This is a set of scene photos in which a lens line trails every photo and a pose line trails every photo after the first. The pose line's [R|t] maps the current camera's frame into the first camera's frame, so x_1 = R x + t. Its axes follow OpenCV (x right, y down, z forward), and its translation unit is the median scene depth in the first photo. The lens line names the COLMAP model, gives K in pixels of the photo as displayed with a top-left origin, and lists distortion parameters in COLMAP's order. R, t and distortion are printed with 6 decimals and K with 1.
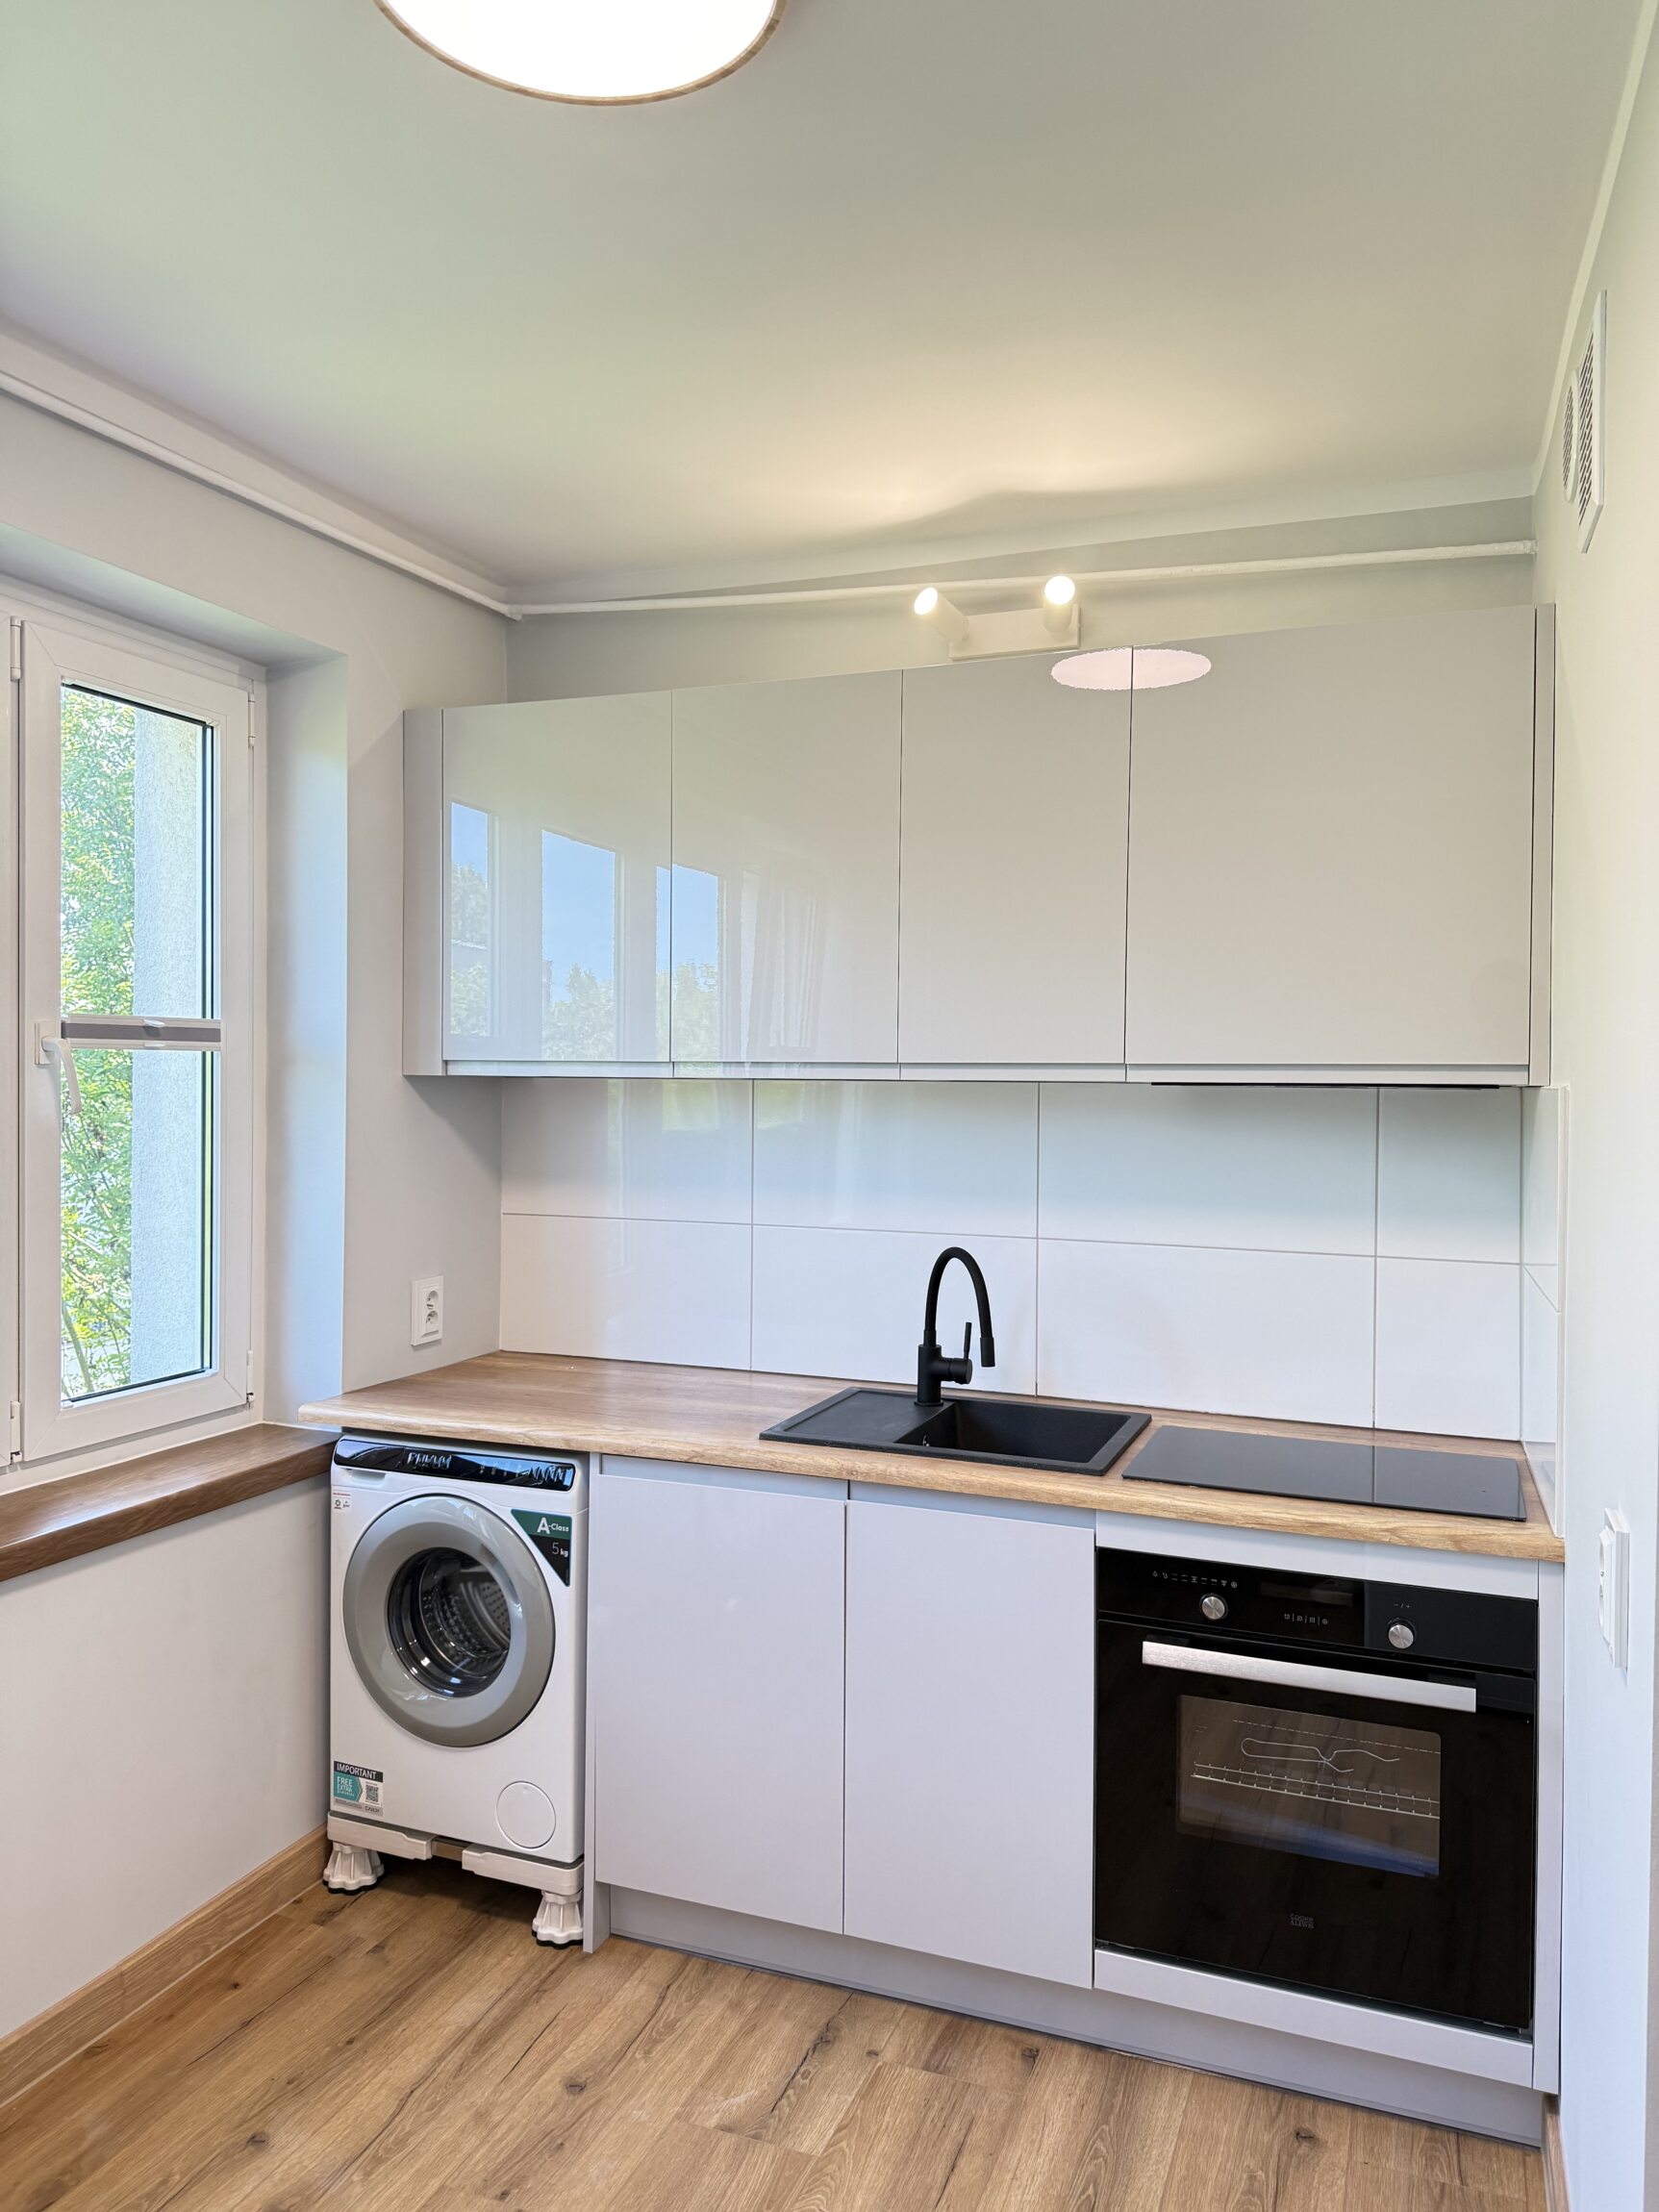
lens RADIAL K [[1552.6, 0, 824.3], [0, 1552.6, 1102.5], [0, 0, 1]] dist [0.058419, -0.069609]
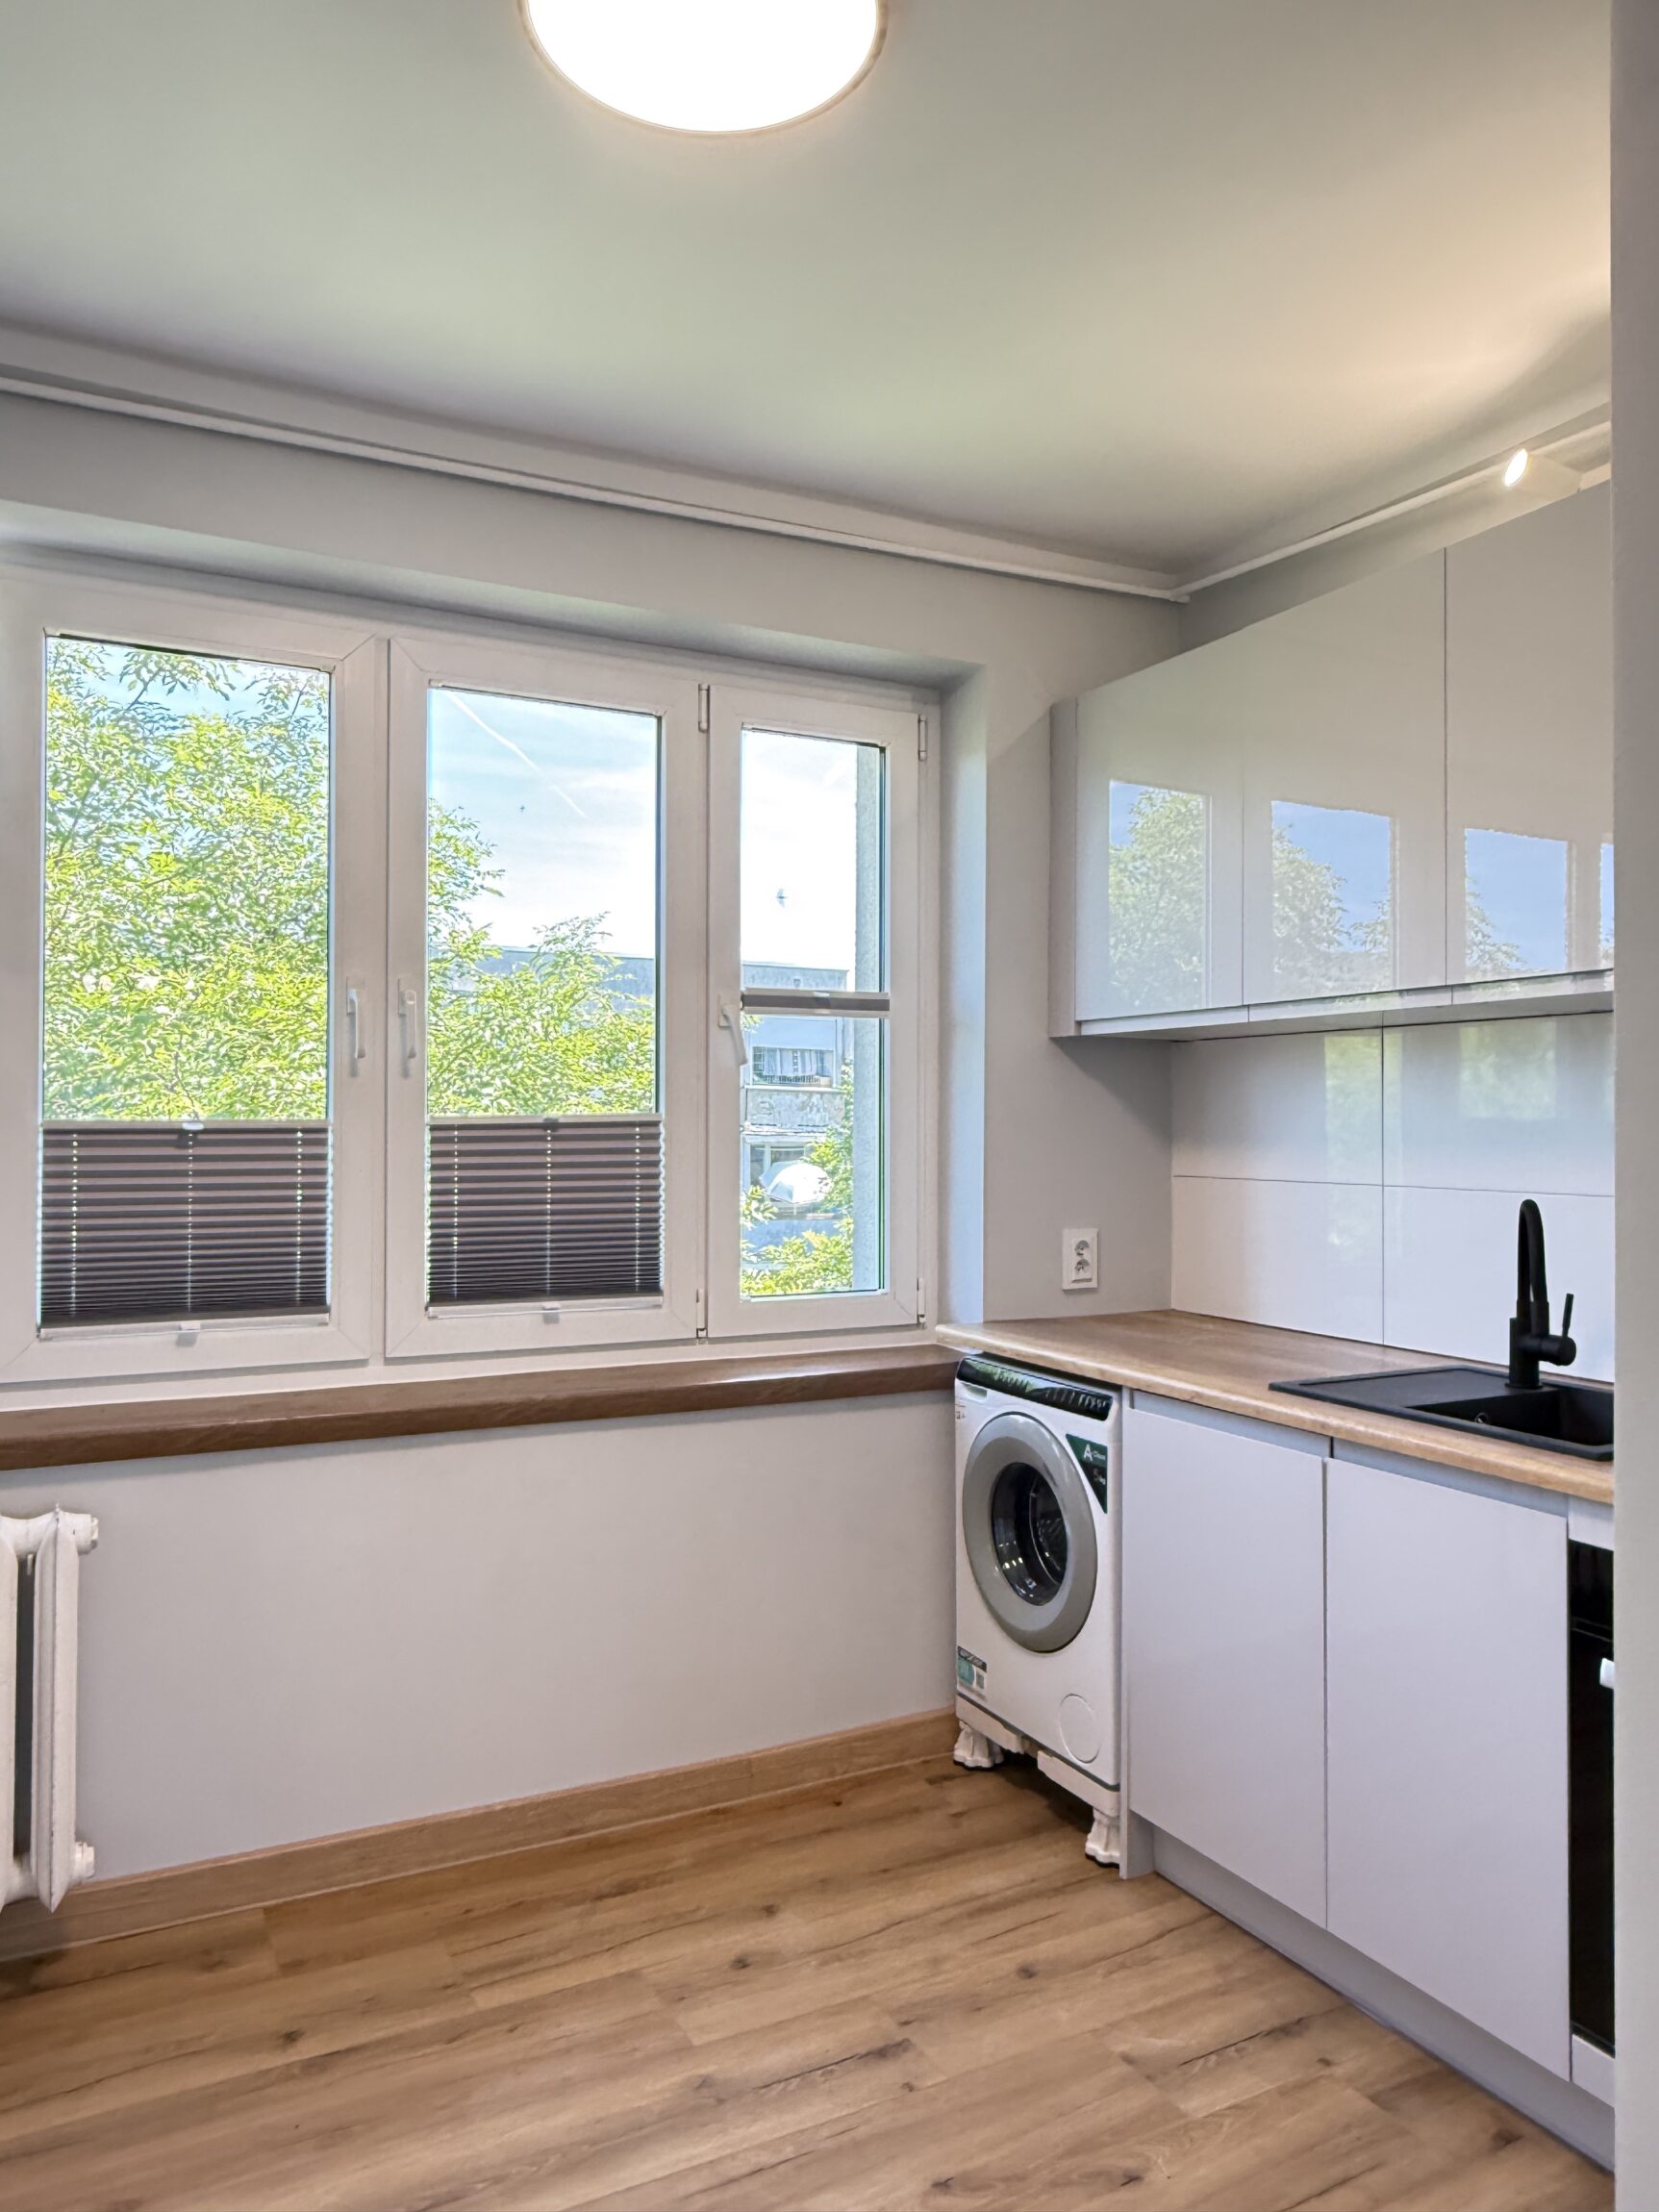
lens RADIAL K [[1517.5, 0, 835.0], [0, 1517.5, 1101.6], [0, 0, 1]] dist [-0.001852, 0.001911]
pose [[0.758388, -0.015208, -0.651626, 0.356021], [-0.007222, 0.999470, -0.031732, 0.072036], [0.651763, 0.028771, 0.757877, 0.121033]]
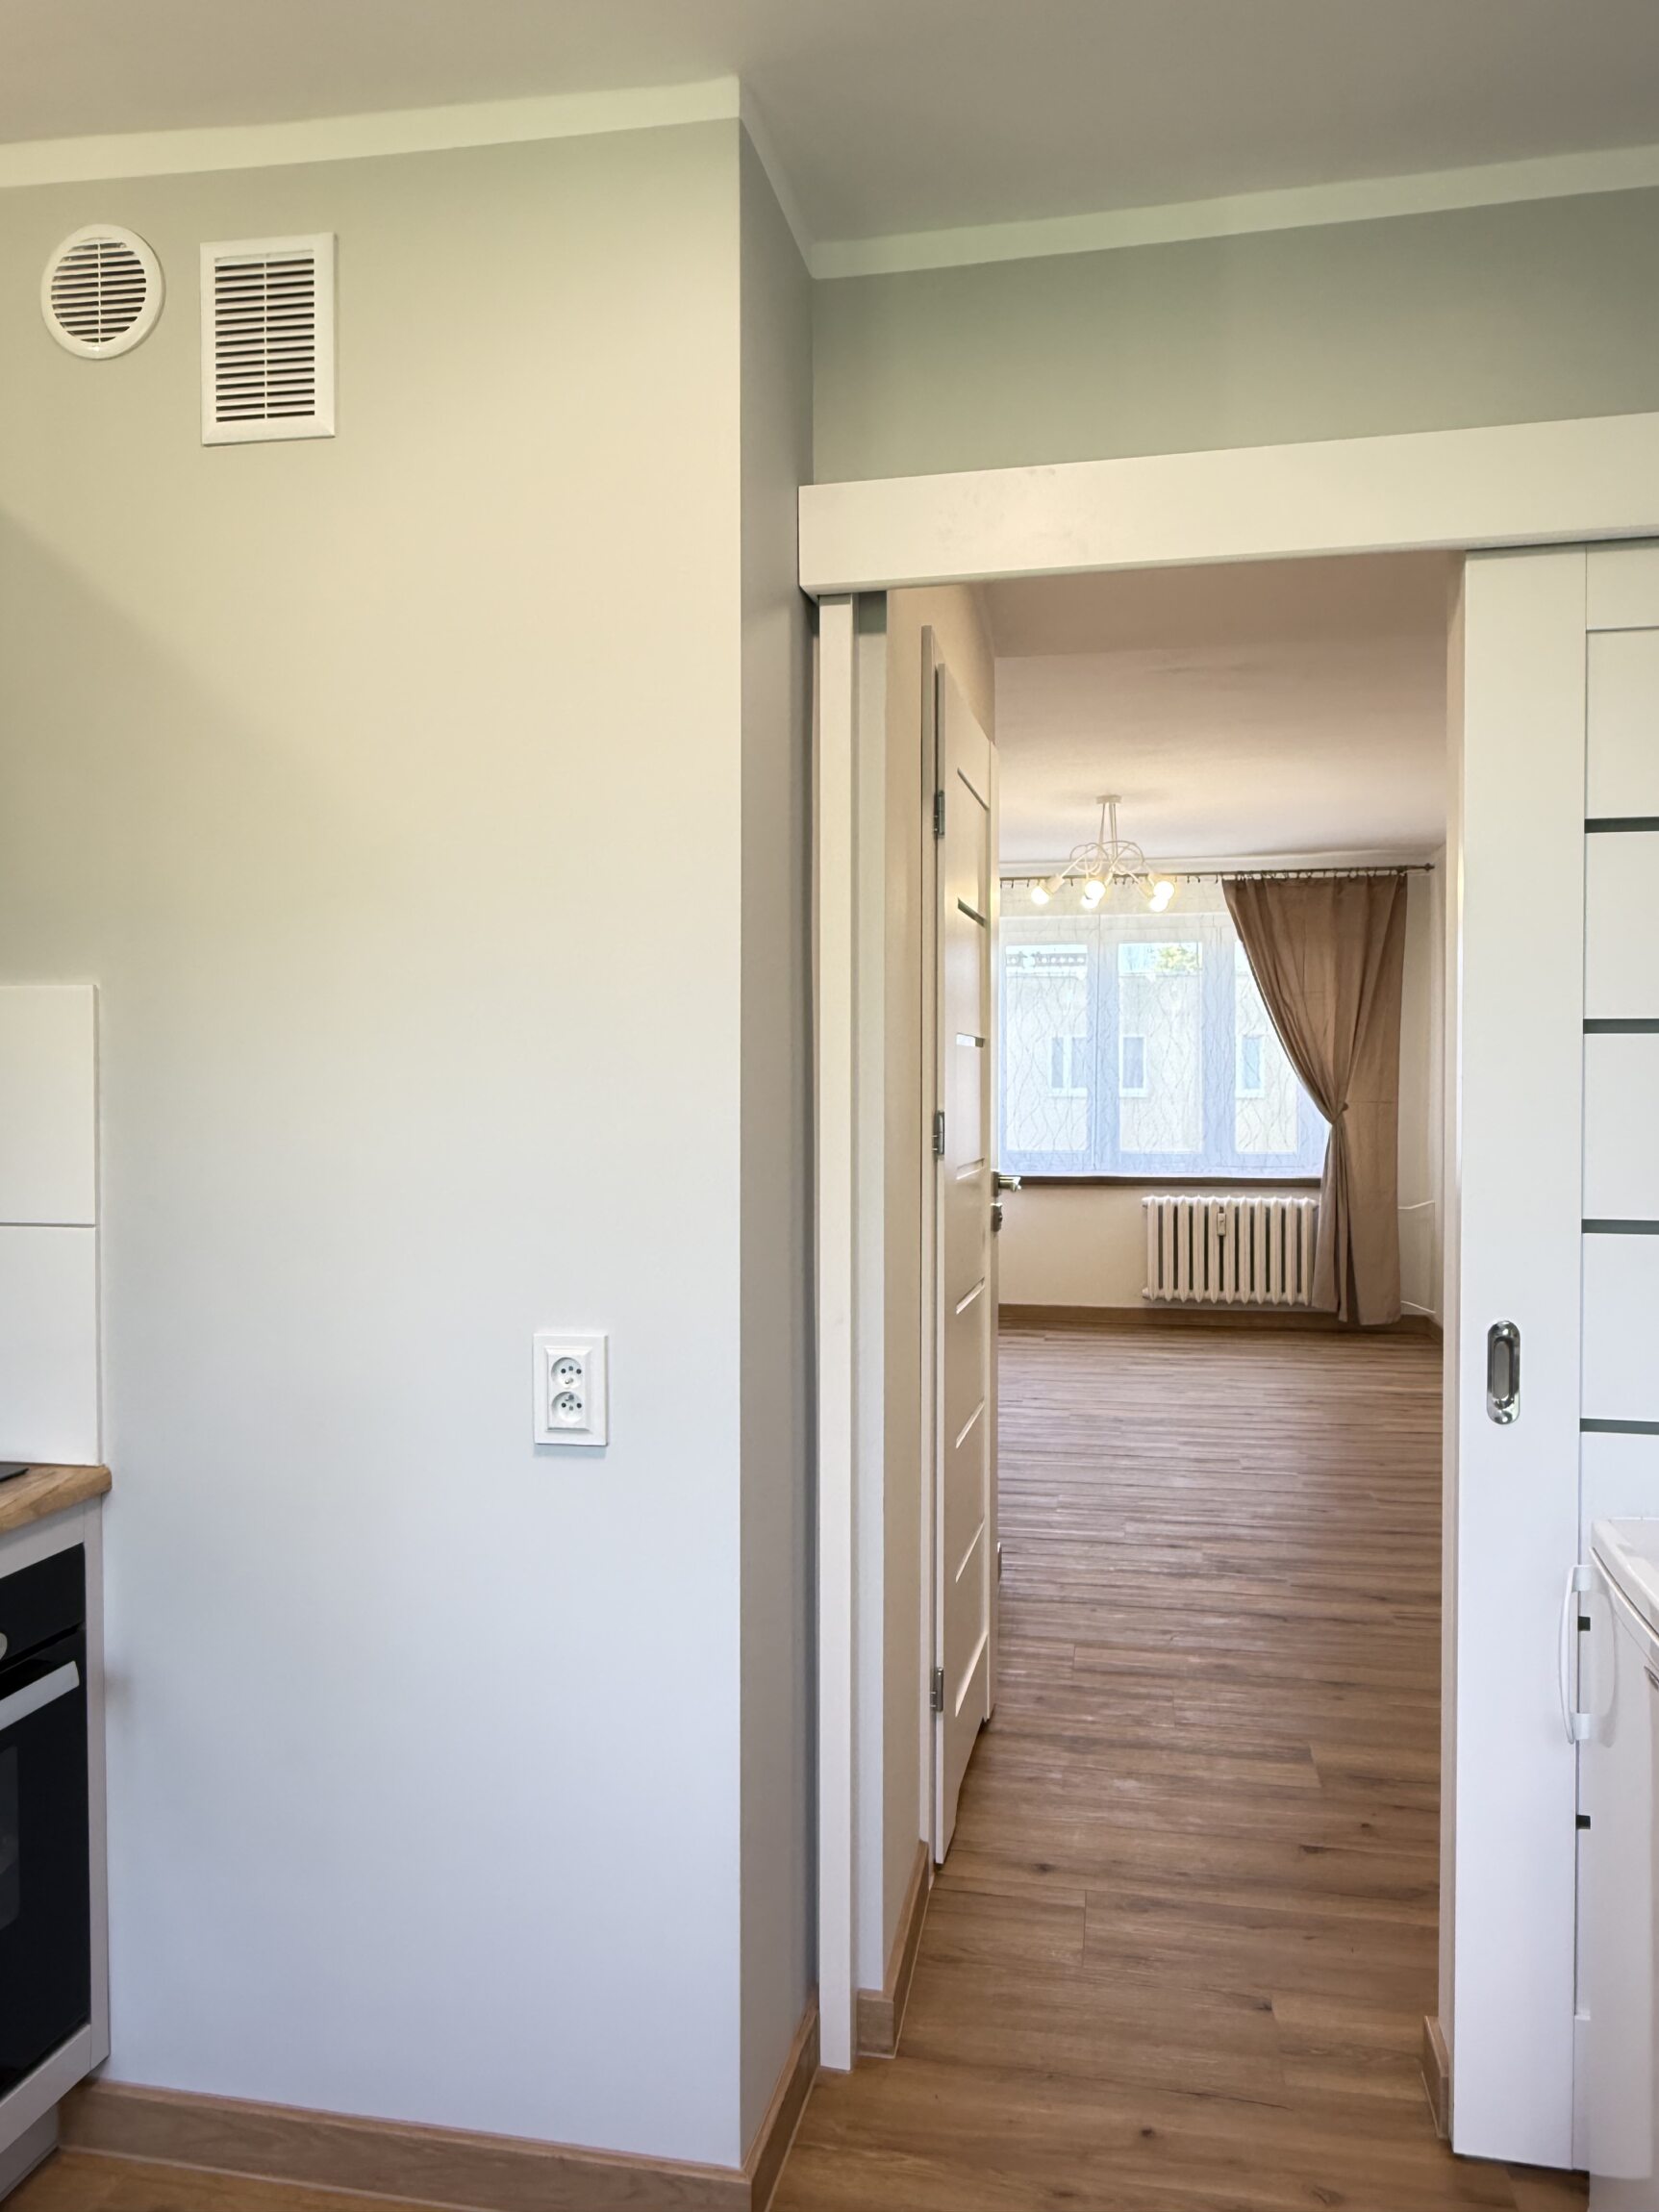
lens RADIAL K [[1517.5, 0, 835.0], [0, 1517.5, 1101.6], [0, 0, 1]] dist [-0.001852, 0.001911]
pose [[-0.178833, -0.021501, 0.983645, -0.393527], [0.012407, 0.999632, 0.024106, 0.034088], [-0.983801, 0.016516, -0.178500, 0.574769]]
